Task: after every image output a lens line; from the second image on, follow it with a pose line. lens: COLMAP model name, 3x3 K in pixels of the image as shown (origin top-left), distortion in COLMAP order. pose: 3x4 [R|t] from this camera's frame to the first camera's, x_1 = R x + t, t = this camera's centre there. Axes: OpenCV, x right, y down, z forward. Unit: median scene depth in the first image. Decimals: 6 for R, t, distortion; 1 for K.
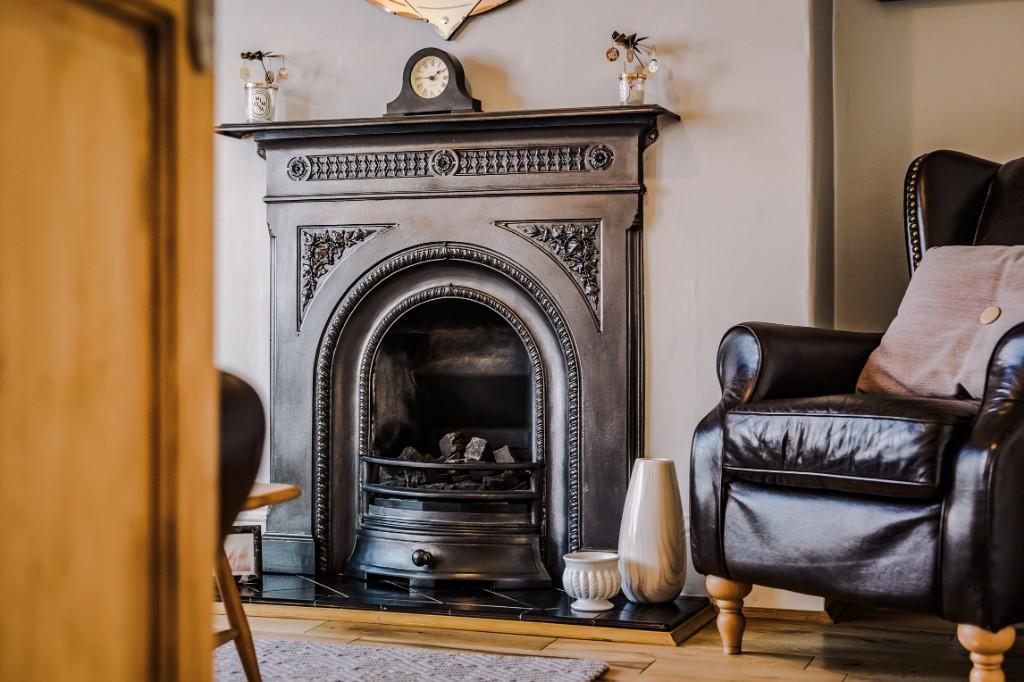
lens RADIAL K [[1528.4, 0, 511.0], [0, 1528.4, 342.4], [0, 0, 1]] dist [0.015731, 0.000000]
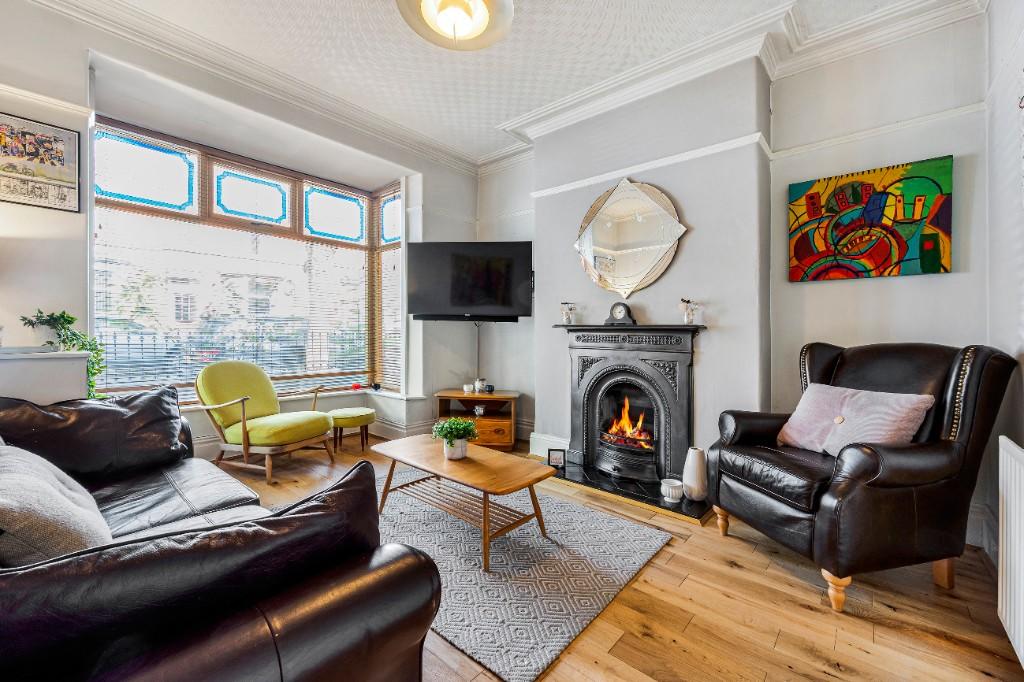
lens RADIAL K [[417.7, 0, 513.4], [0, 417.7, 334.2], [0, 0, 1]] dist [-0.000691, -0.000203]
pose [[0.933709, 0.006571, -0.357973, 0.051580], [-0.019119, 0.999320, -0.031526, -0.101783], [0.357523, 0.036280, 0.933199, 0.146523]]
